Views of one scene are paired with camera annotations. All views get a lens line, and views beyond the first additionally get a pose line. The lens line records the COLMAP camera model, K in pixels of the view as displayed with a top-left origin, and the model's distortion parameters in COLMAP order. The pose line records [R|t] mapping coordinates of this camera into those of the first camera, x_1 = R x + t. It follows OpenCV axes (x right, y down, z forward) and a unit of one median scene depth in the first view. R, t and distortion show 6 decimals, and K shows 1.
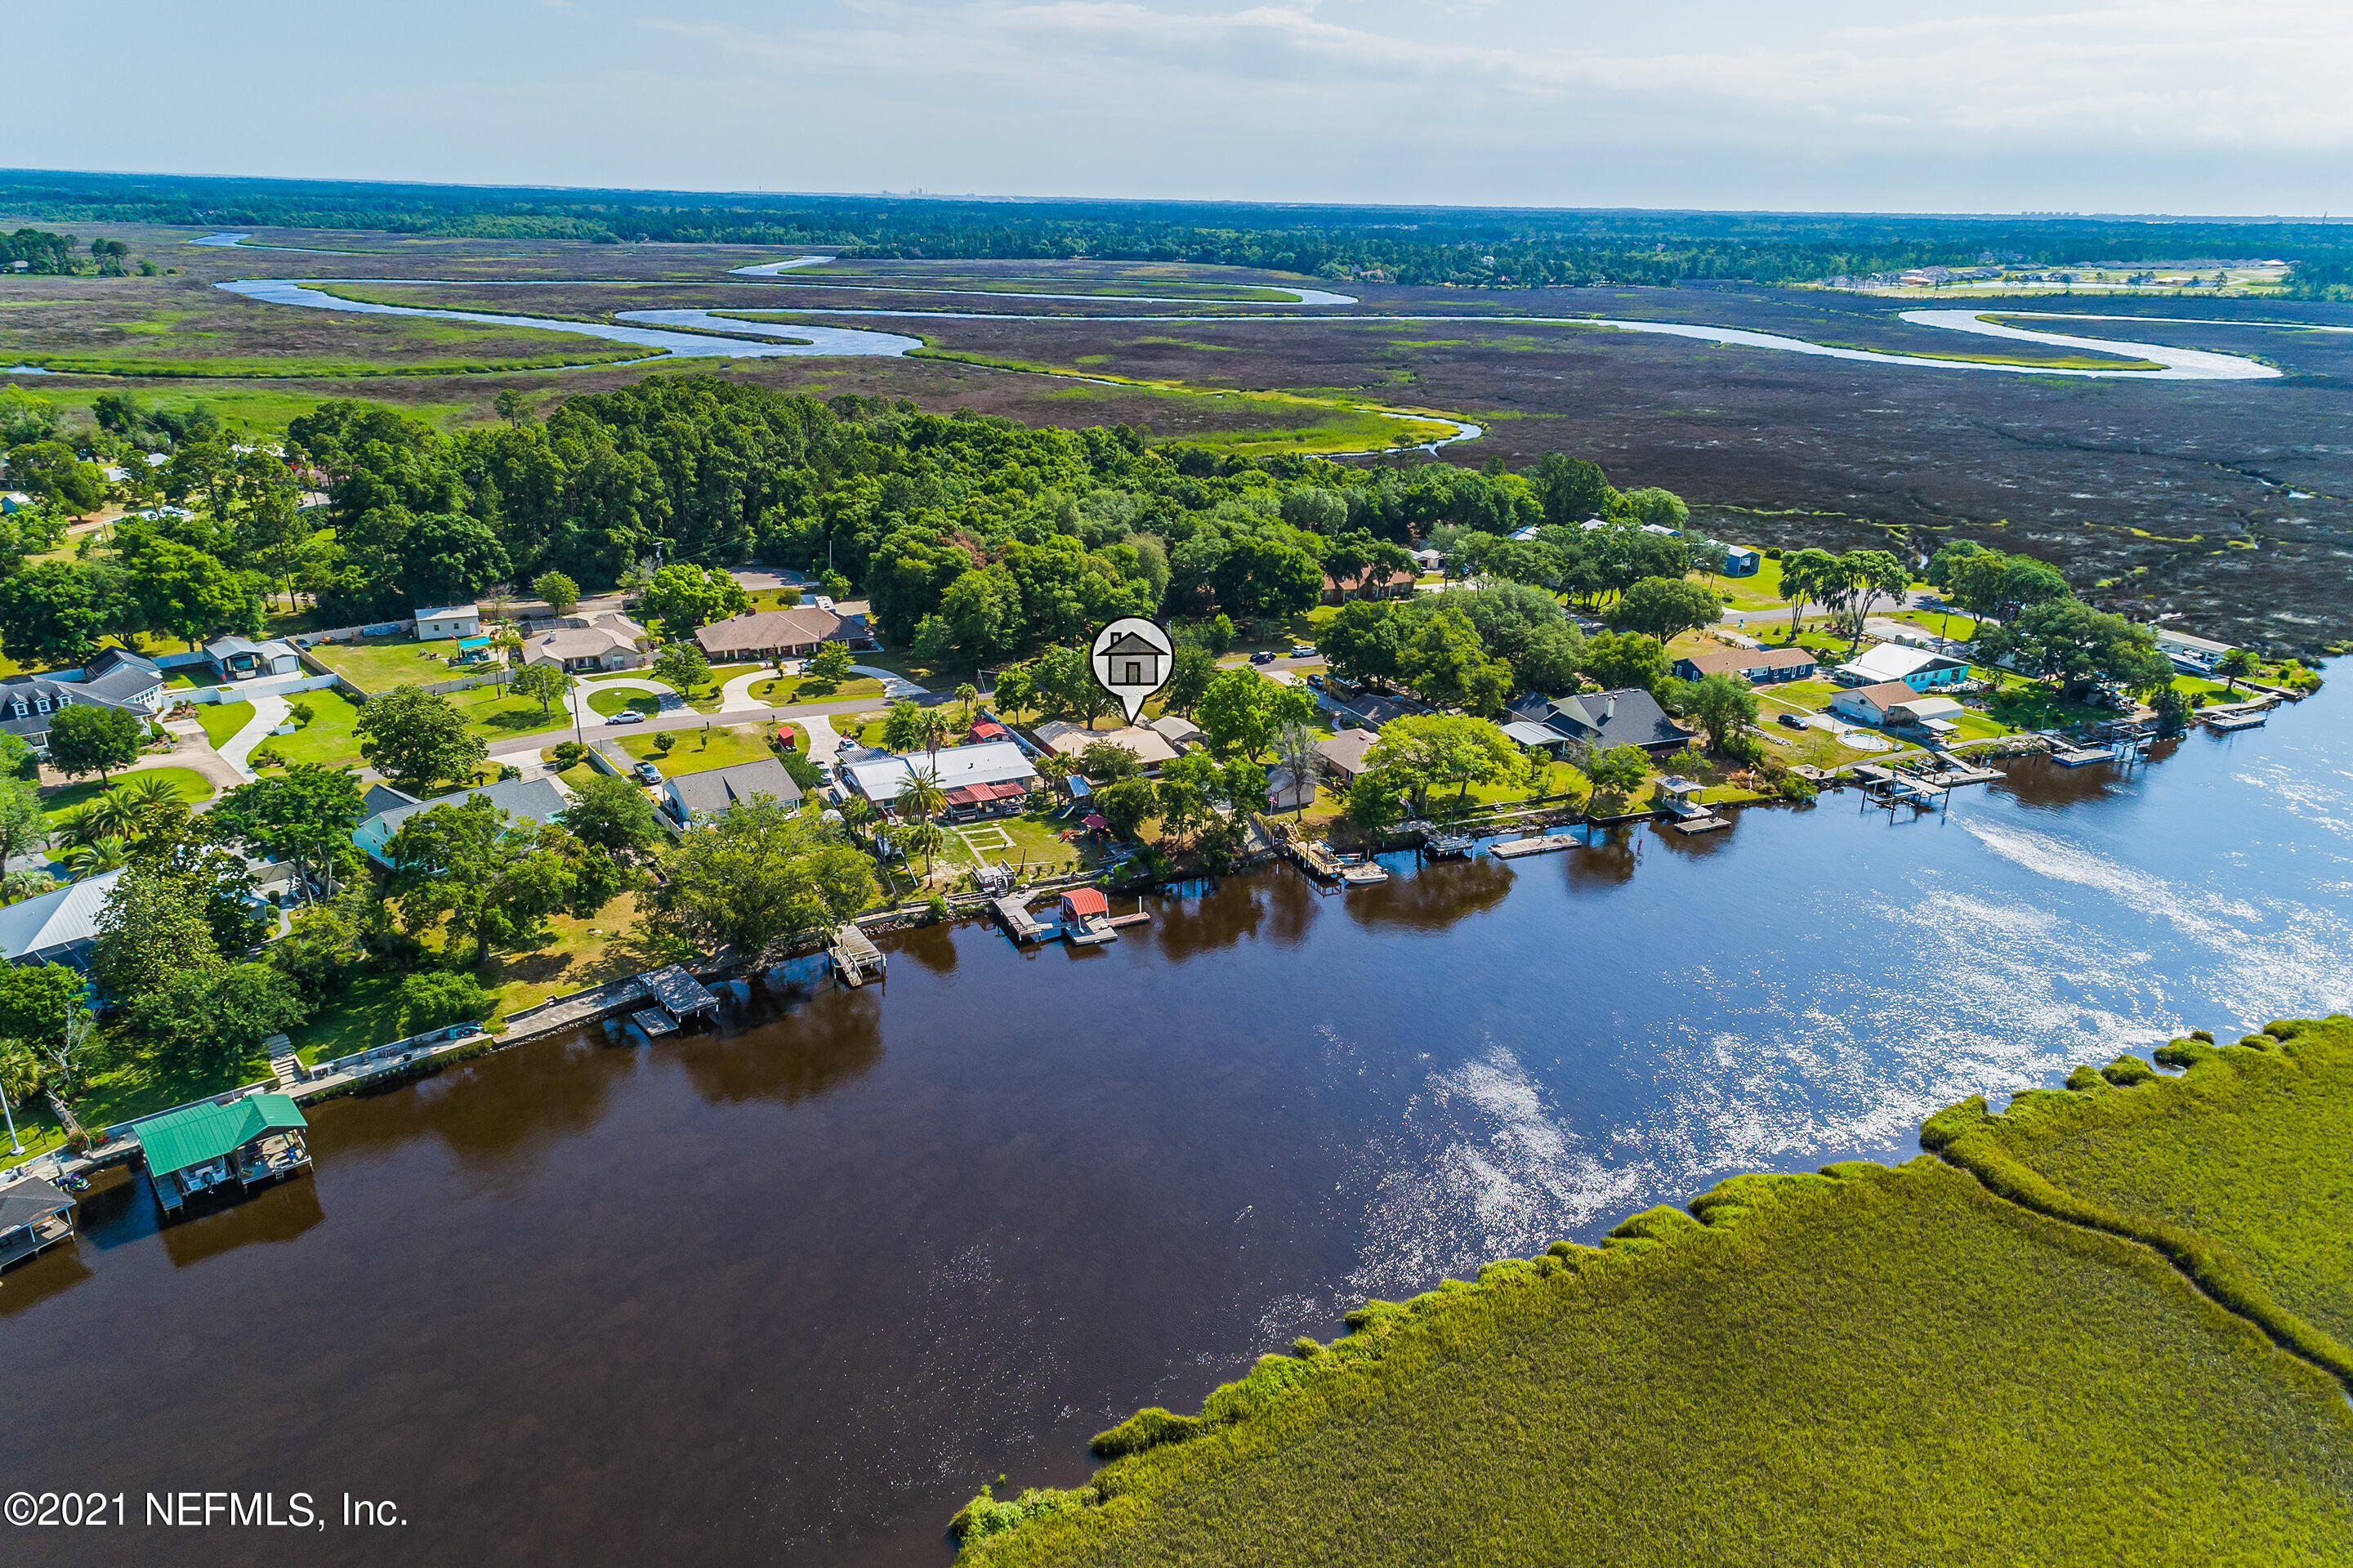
lens RADIAL K [[1576.0, 0, 1173.2], [0, 1576.0, 771.4], [0, 0, 1]] dist [0.031369, 0.005478]
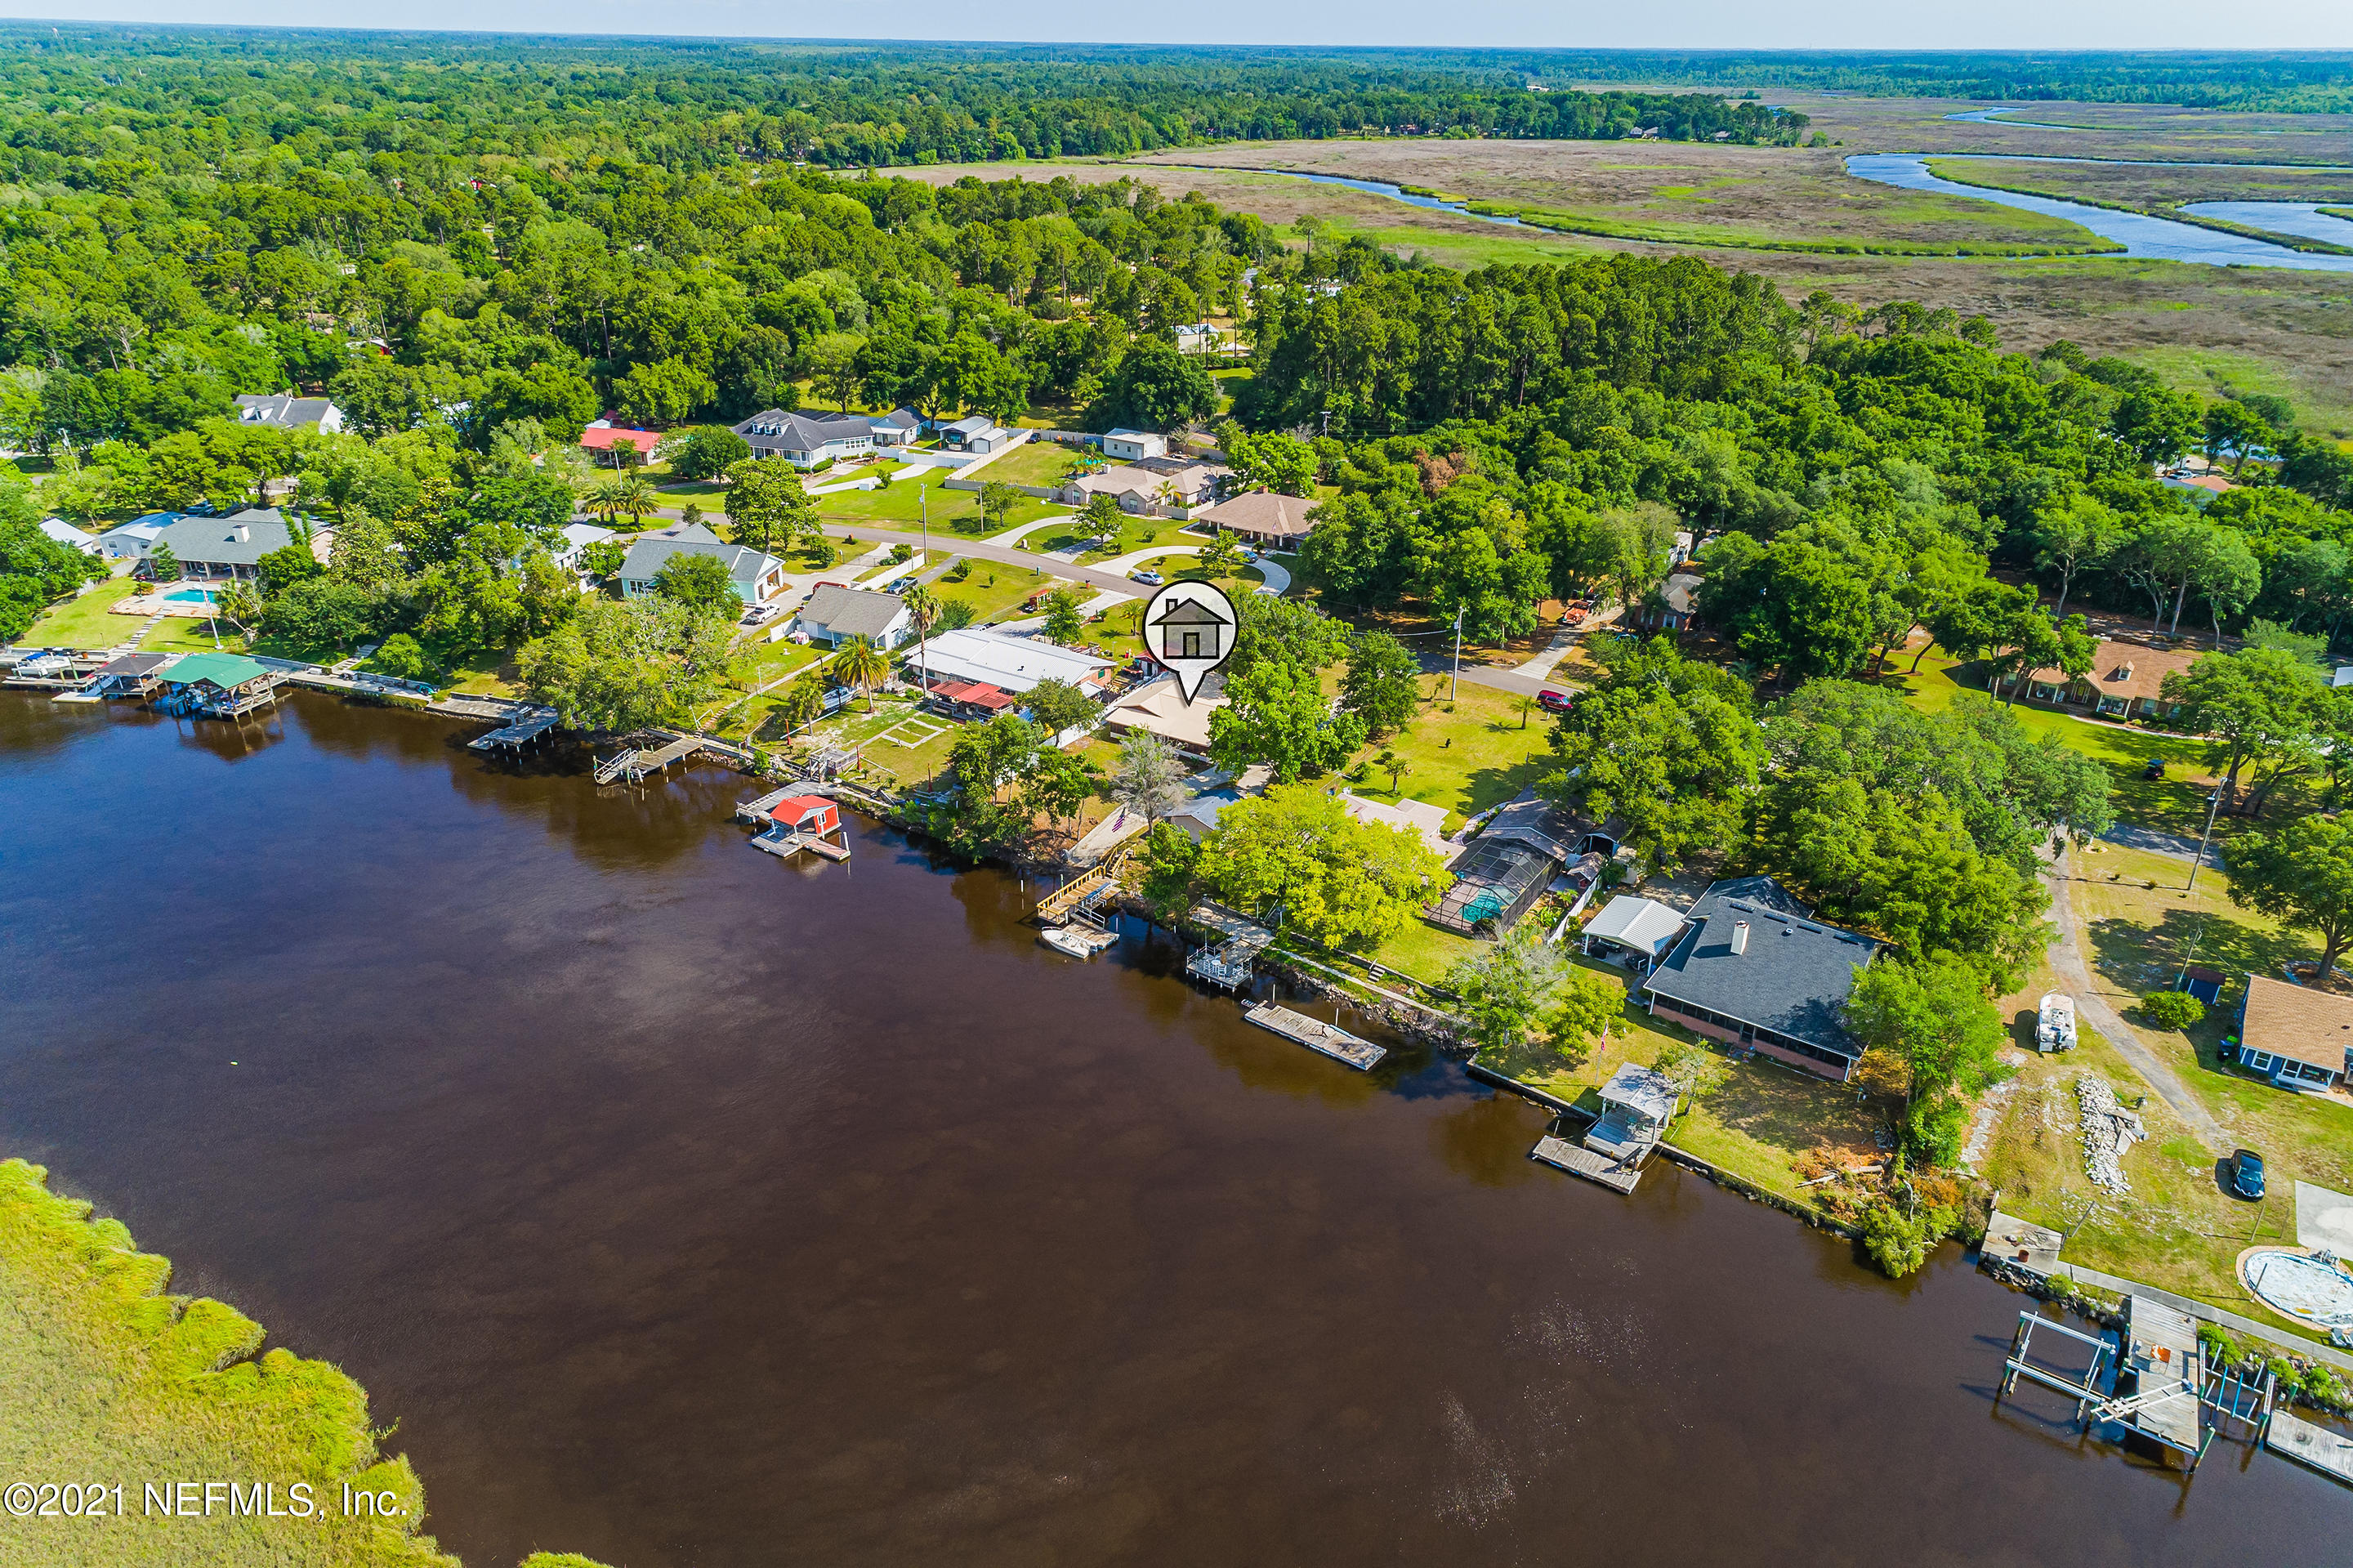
lens RADIAL K [[1576.0, 0, 1173.2], [0, 1576.0, 771.4], [0, 0, 1]] dist [0.031369, 0.005478]
pose [[0.510156, 0.351599, -0.784932, 0.240139], [-0.299263, 0.928163, 0.221256, -0.064689], [0.806339, 0.122027, 0.578729, 0.199106]]
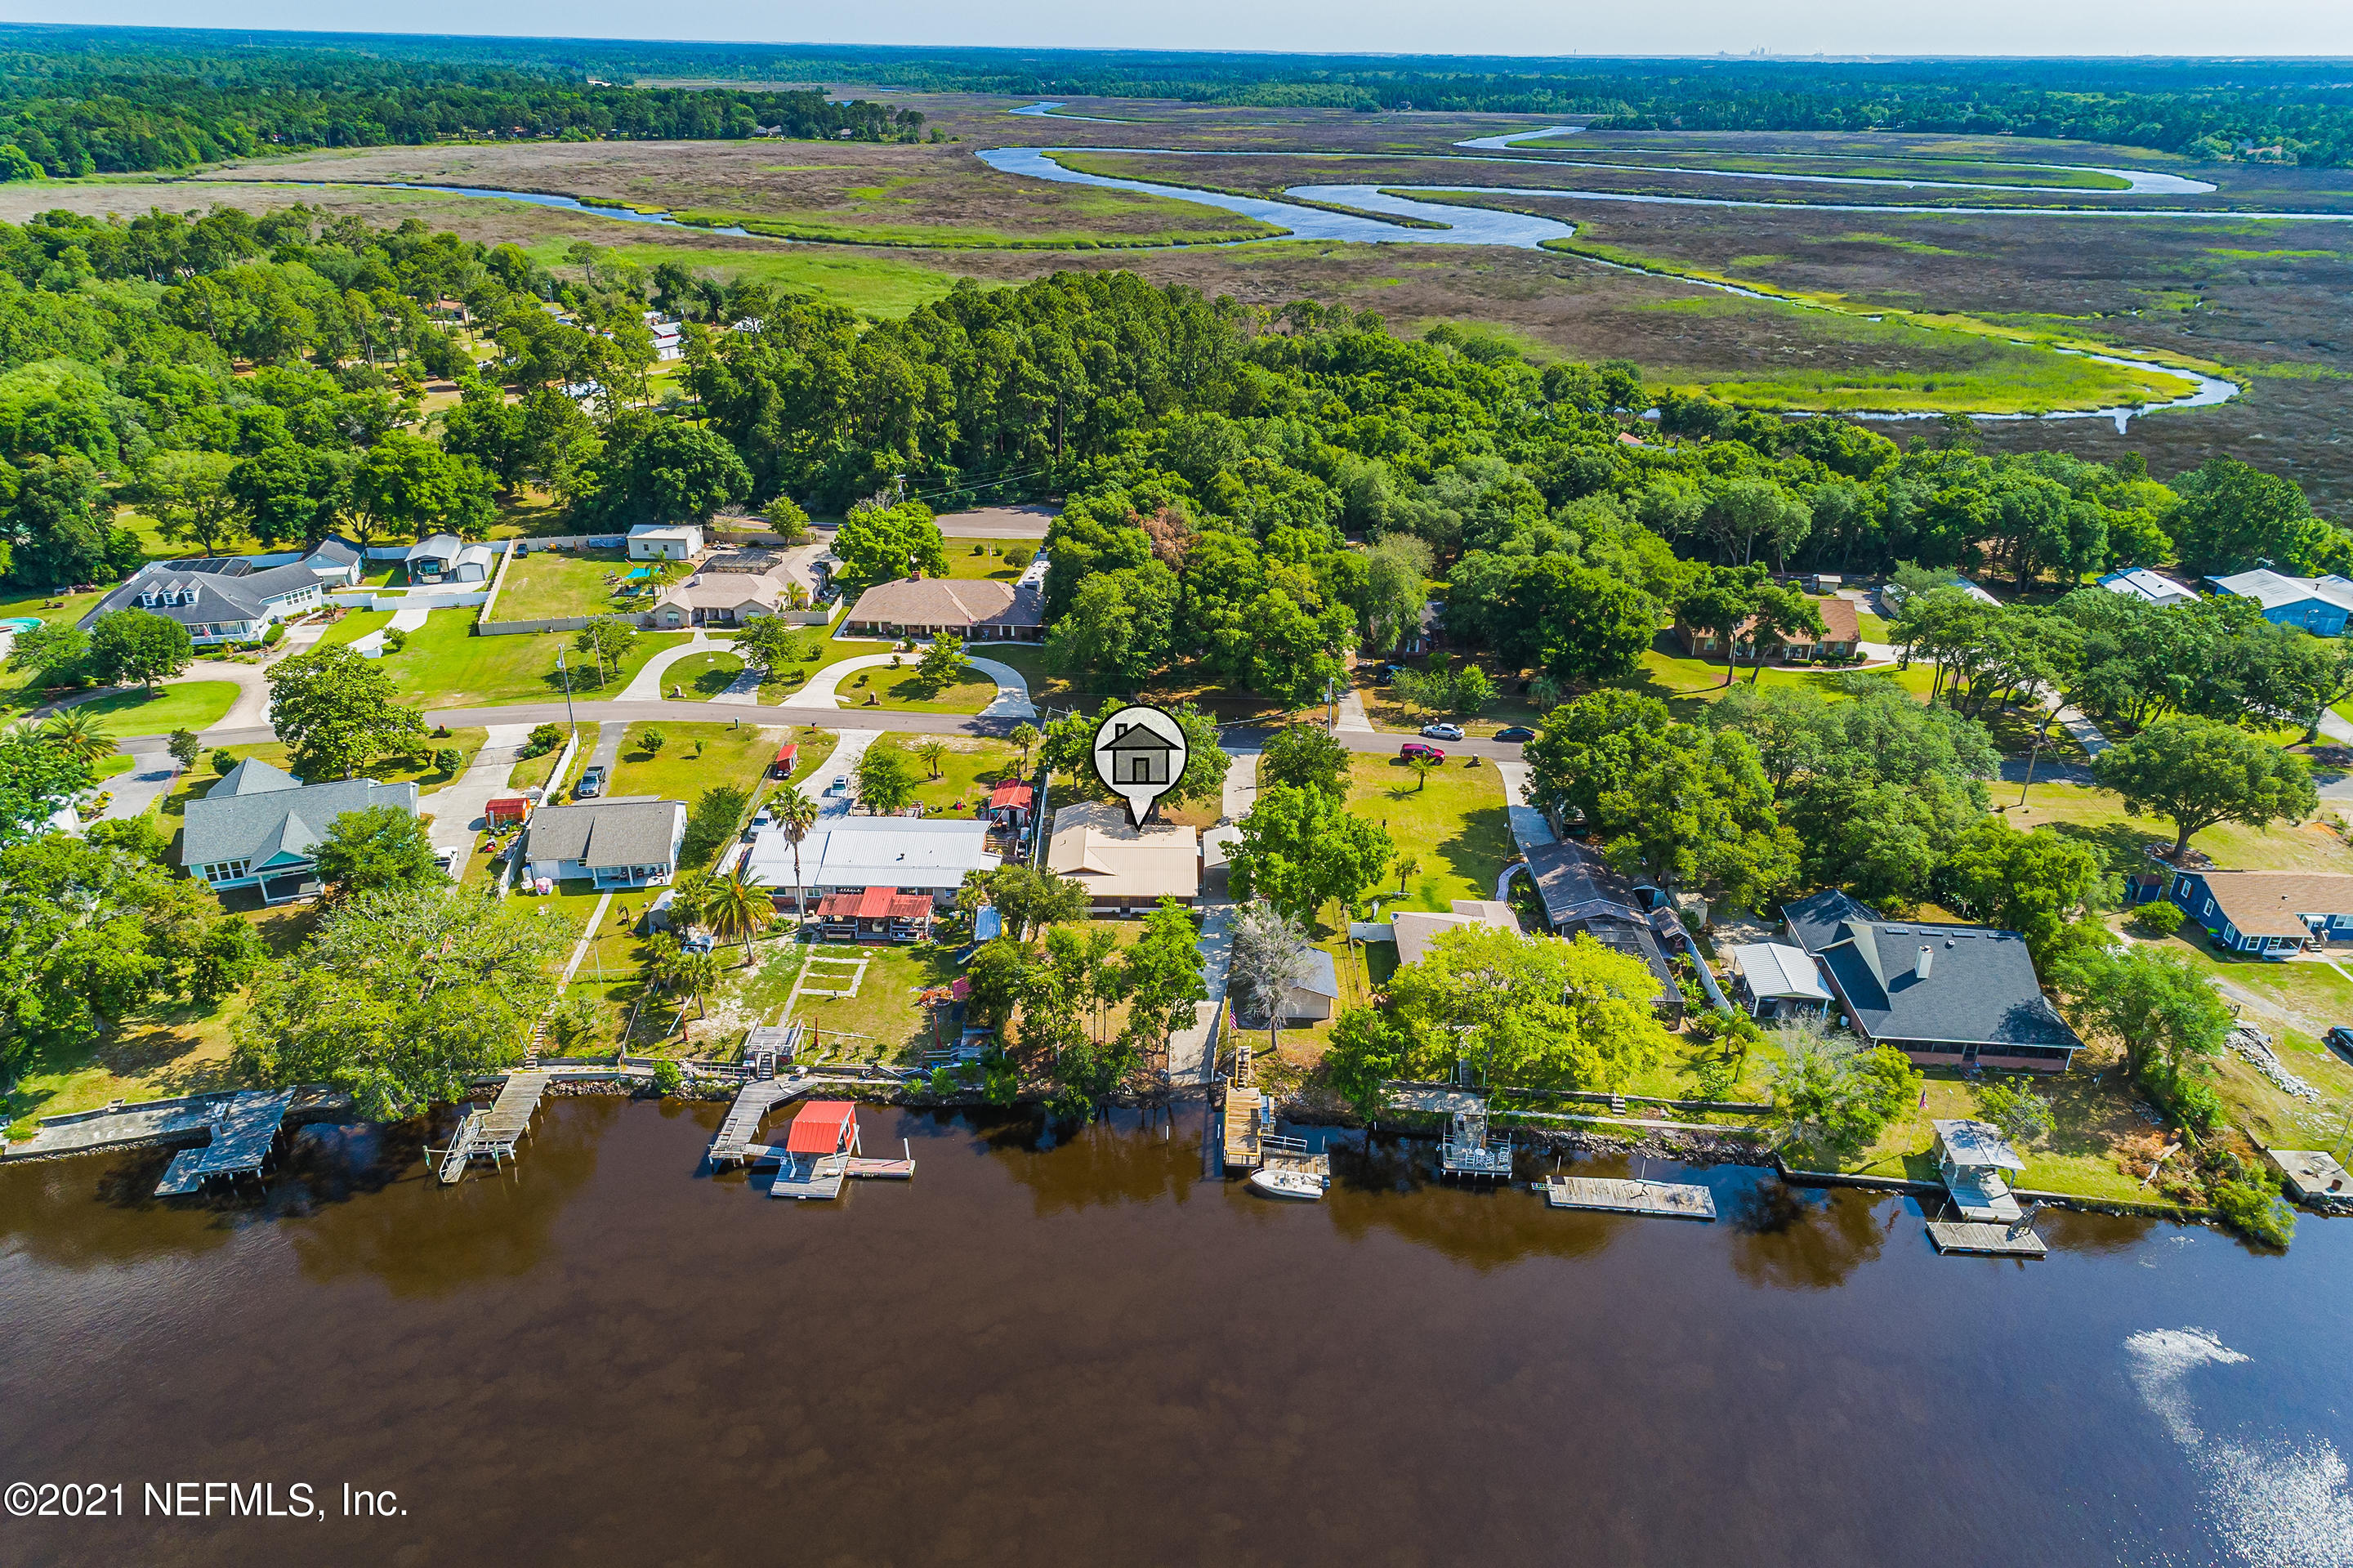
lens RADIAL K [[1576.0, 0, 1173.2], [0, 1576.0, 771.4], [0, 0, 1]] dist [0.031369, 0.005478]
pose [[0.887218, 0.186845, -0.421821, 0.105972], [-0.155577, 0.981933, 0.107720, -0.052019], [0.434327, -0.029946, 0.900258, 0.141387]]
